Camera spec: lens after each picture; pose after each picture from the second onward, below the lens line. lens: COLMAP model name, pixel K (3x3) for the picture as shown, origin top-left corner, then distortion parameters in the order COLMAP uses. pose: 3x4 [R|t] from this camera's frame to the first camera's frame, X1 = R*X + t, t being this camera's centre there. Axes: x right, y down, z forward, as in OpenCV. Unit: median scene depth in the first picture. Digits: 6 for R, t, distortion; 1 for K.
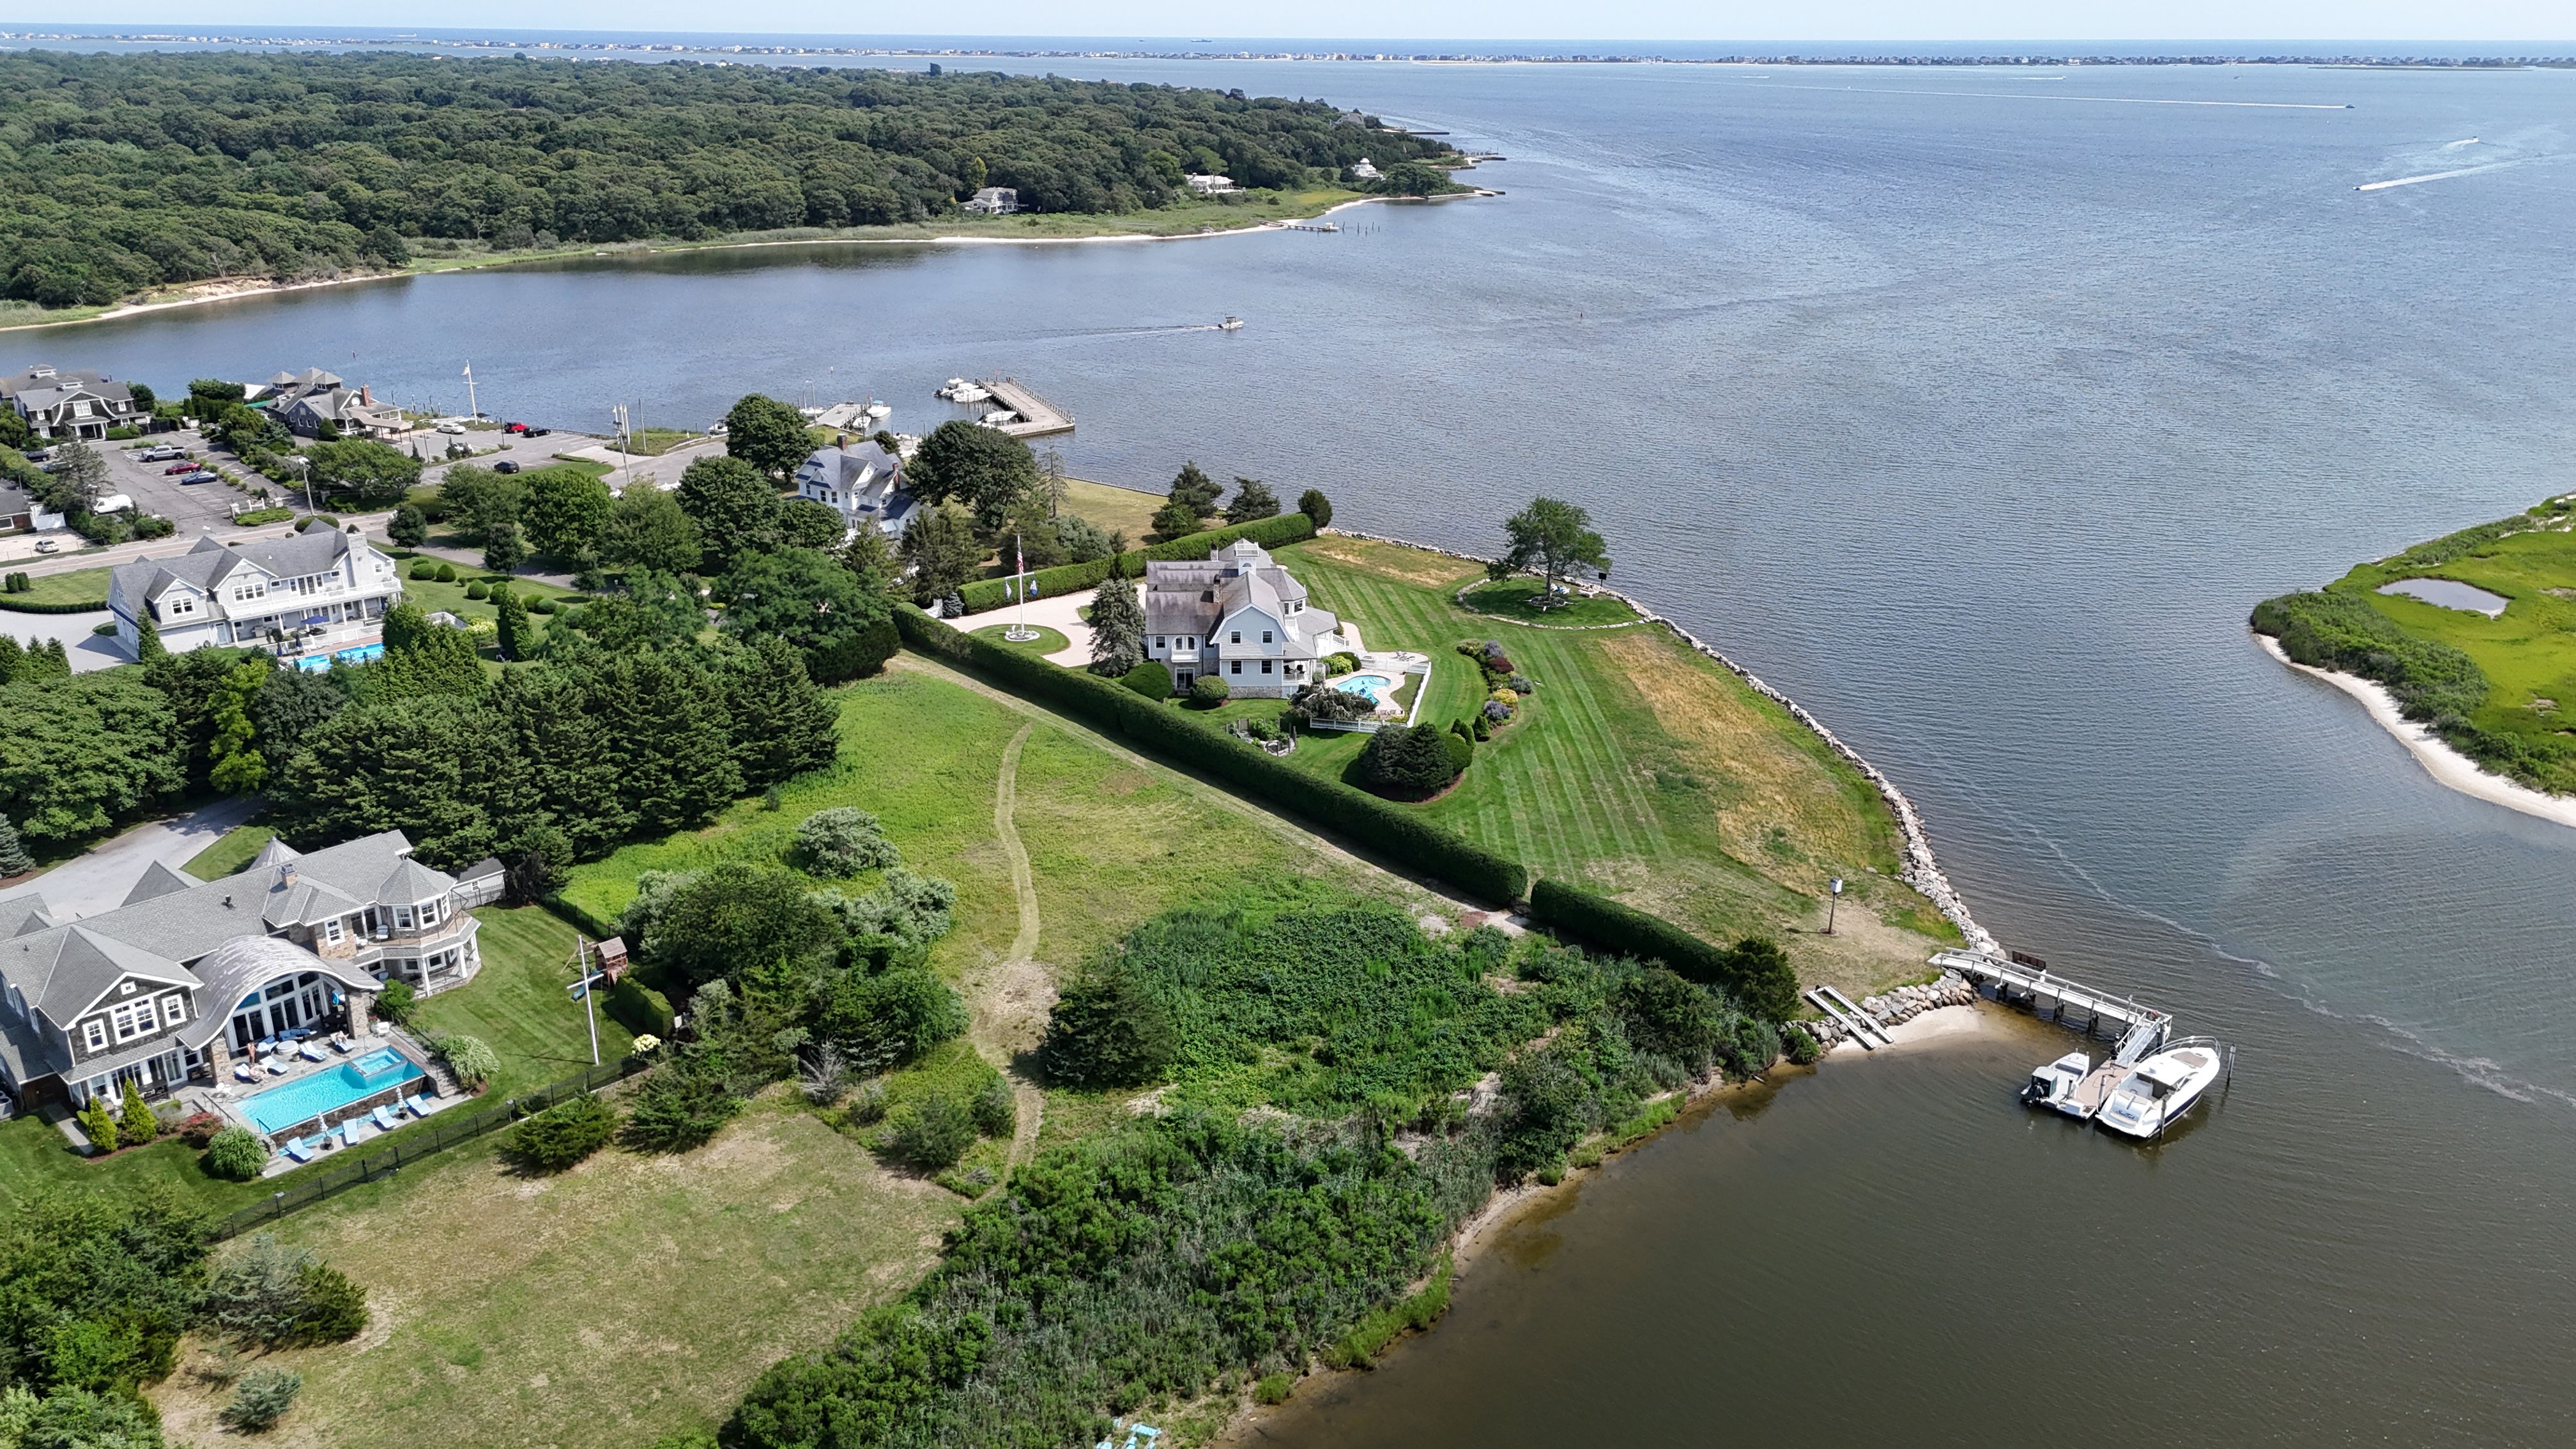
lens RADIAL K [[1893.3, 0, 1286.3], [0, 1893.3, 725.2], [0, 0, 1]] dist [0.067680, -0.059478]
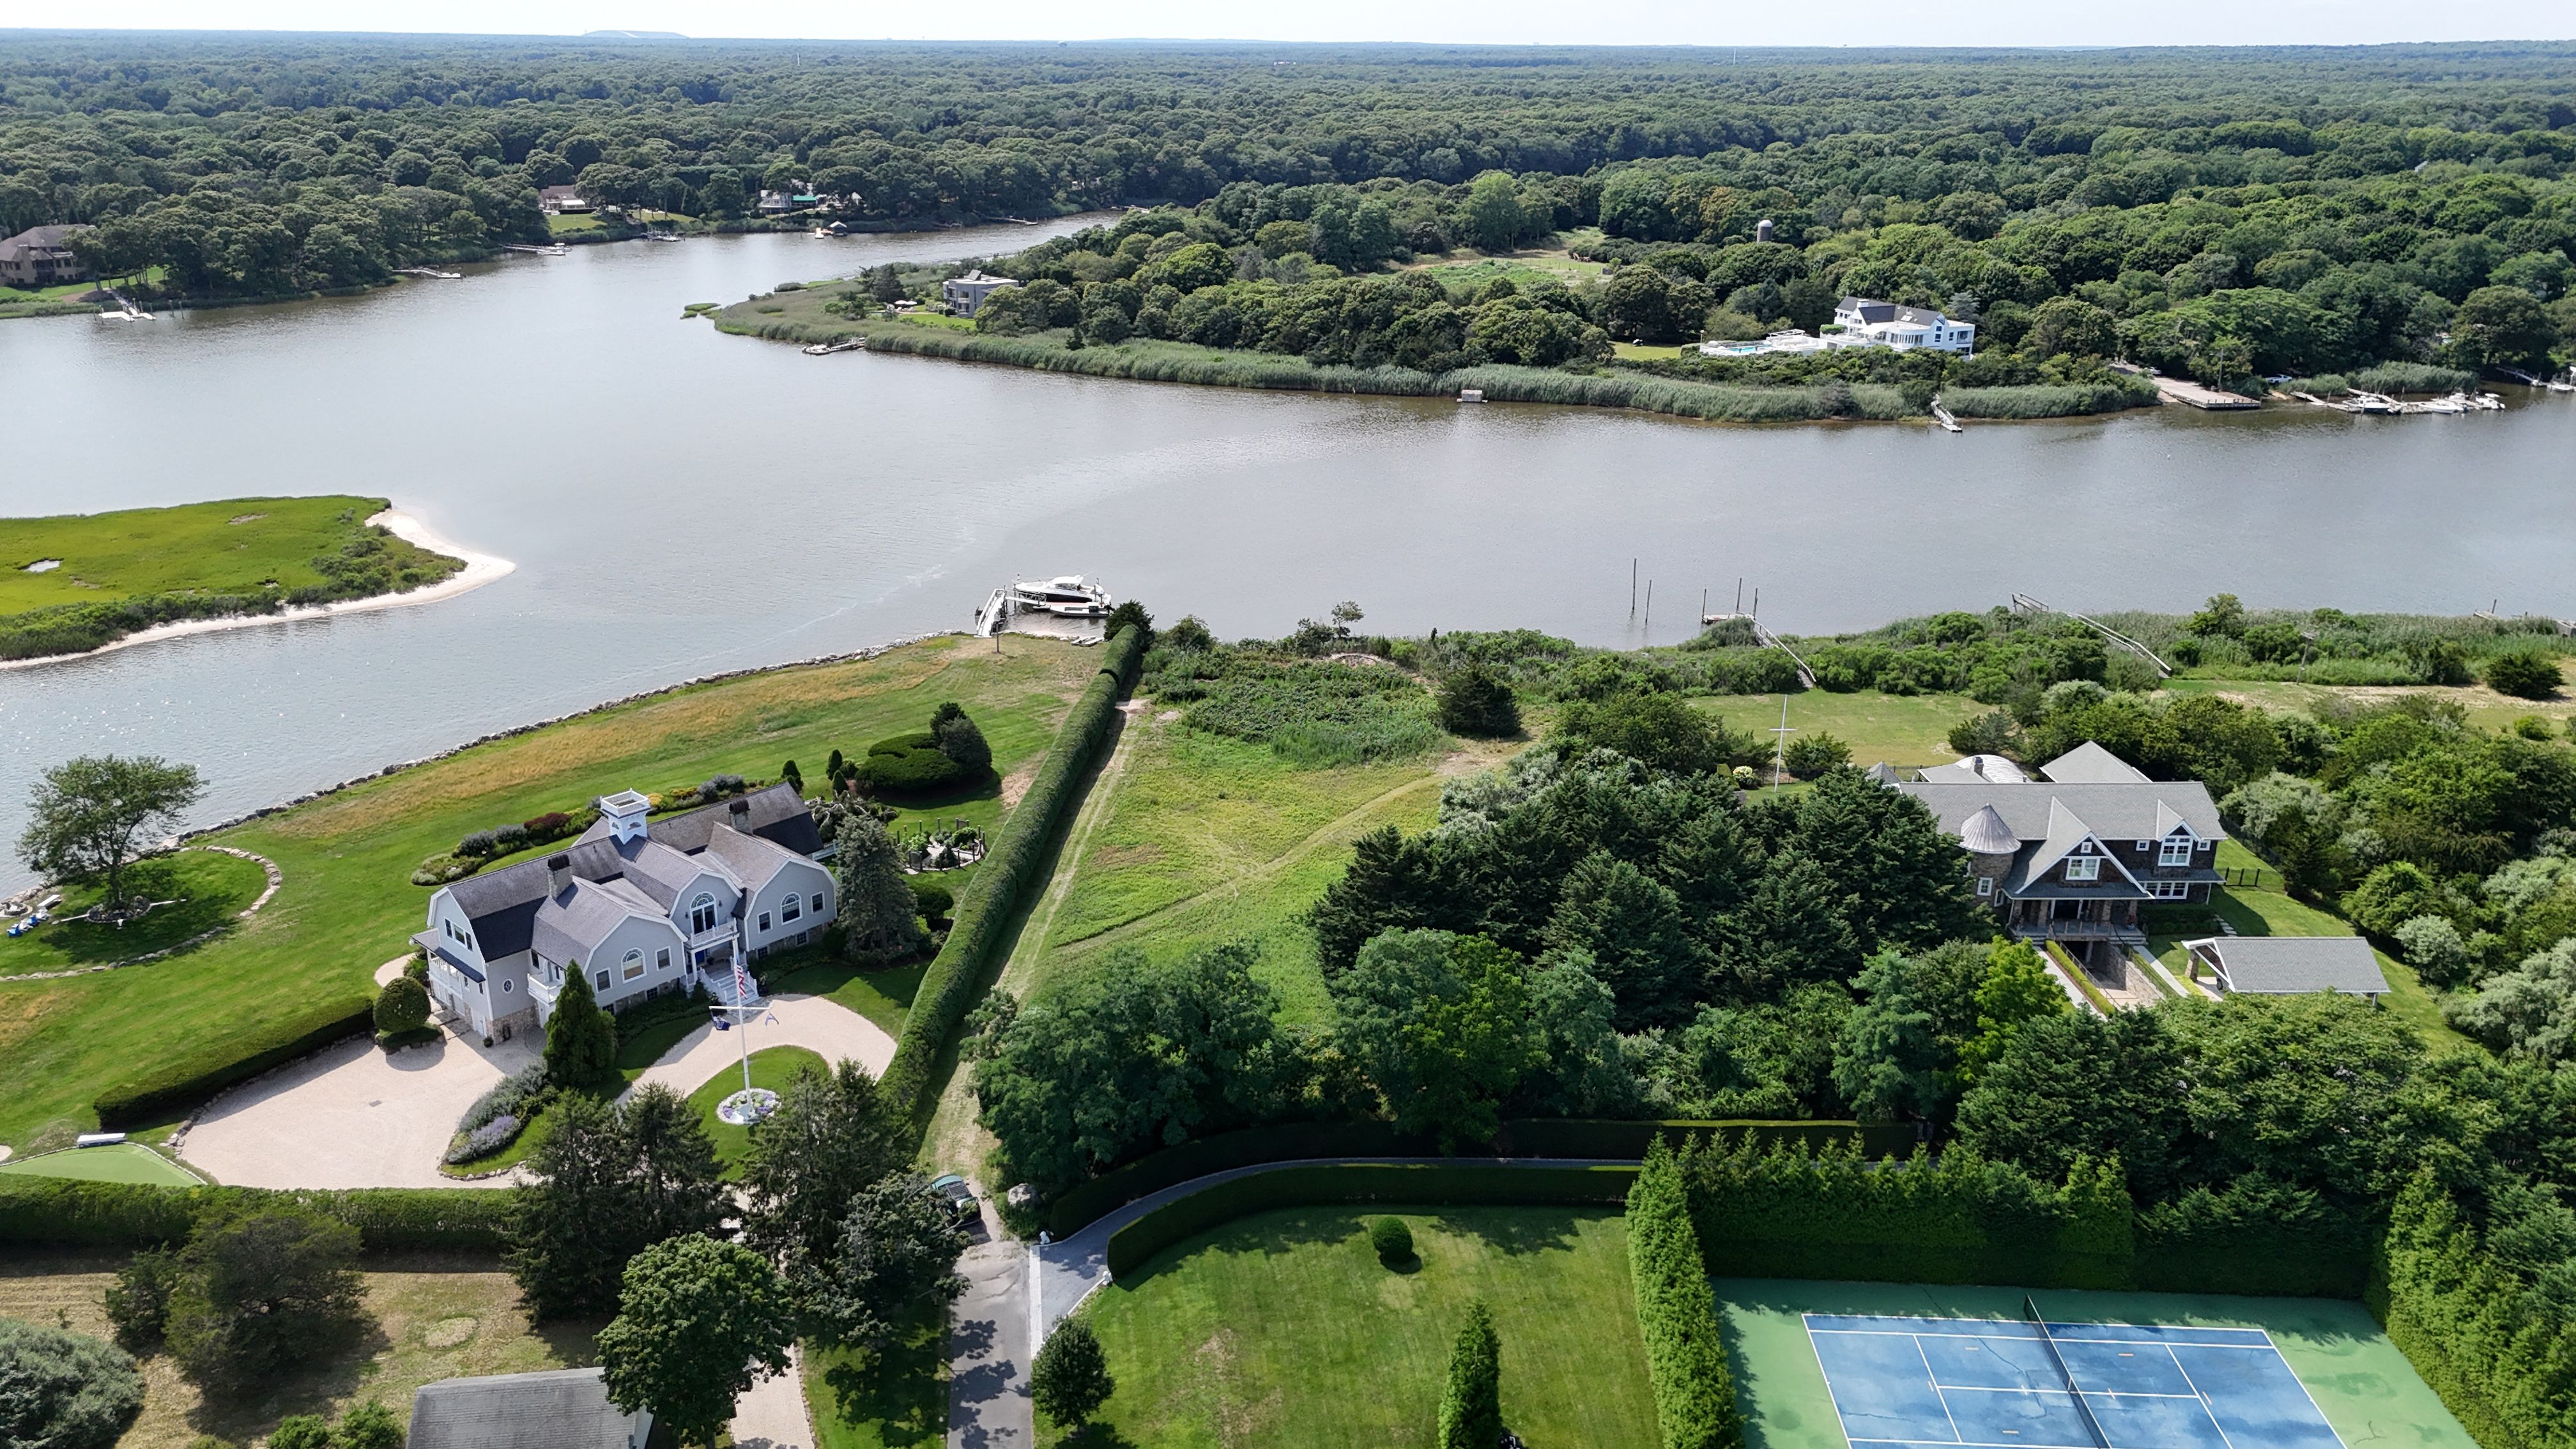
lens RADIAL K [[1893.3, 0, 1286.6], [0, 1893.3, 741.4], [0, 0, 1]] dist [0.067680, -0.059478]
pose [[-0.695536, -0.259478, 0.670000, -0.625813], [0.232940, 0.800705, 0.551916, -0.425881], [-0.679682, 0.539947, -0.496476, 1.158111]]
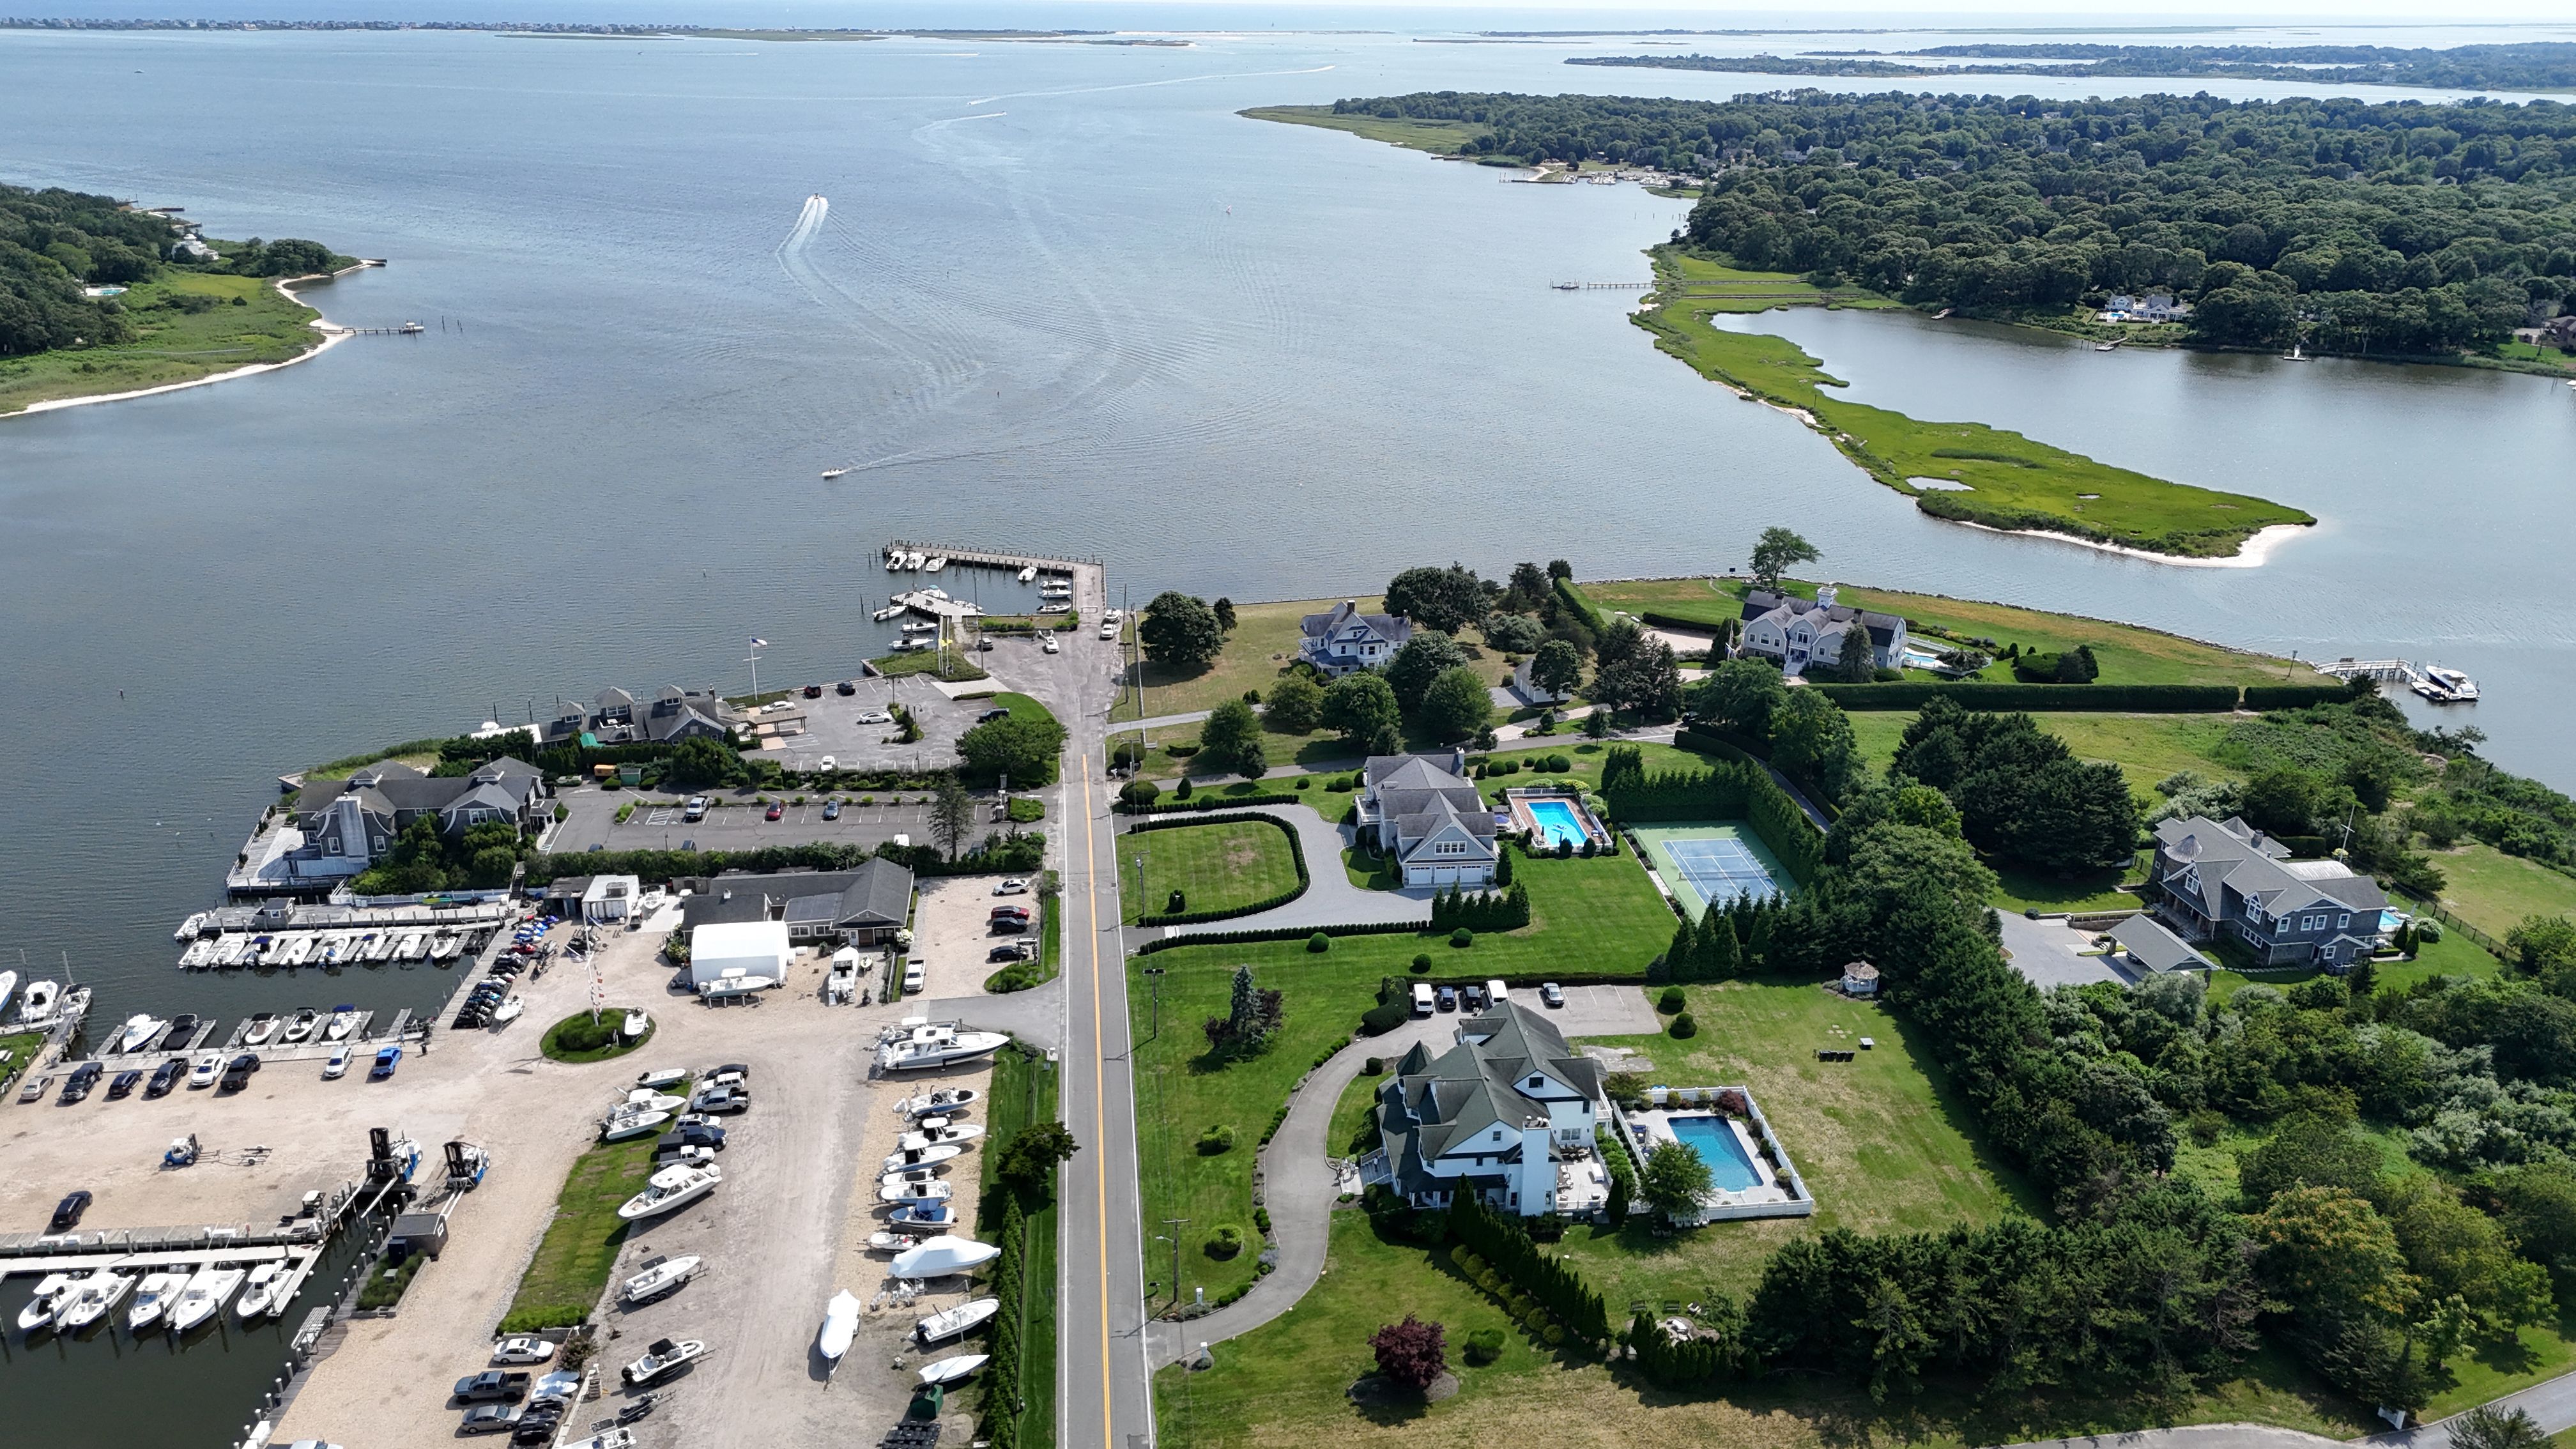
lens RADIAL K [[1893.3, 0, 1283.6], [0, 1893.3, 714.2], [0, 0, 1]] dist [0.067680, -0.059478]
pose [[0.616430, -0.276143, 0.737400, -1.525840], [0.260216, 0.955315, 0.140221, -0.339859], [-0.743170, 0.105446, 0.660742, 0.280218]]
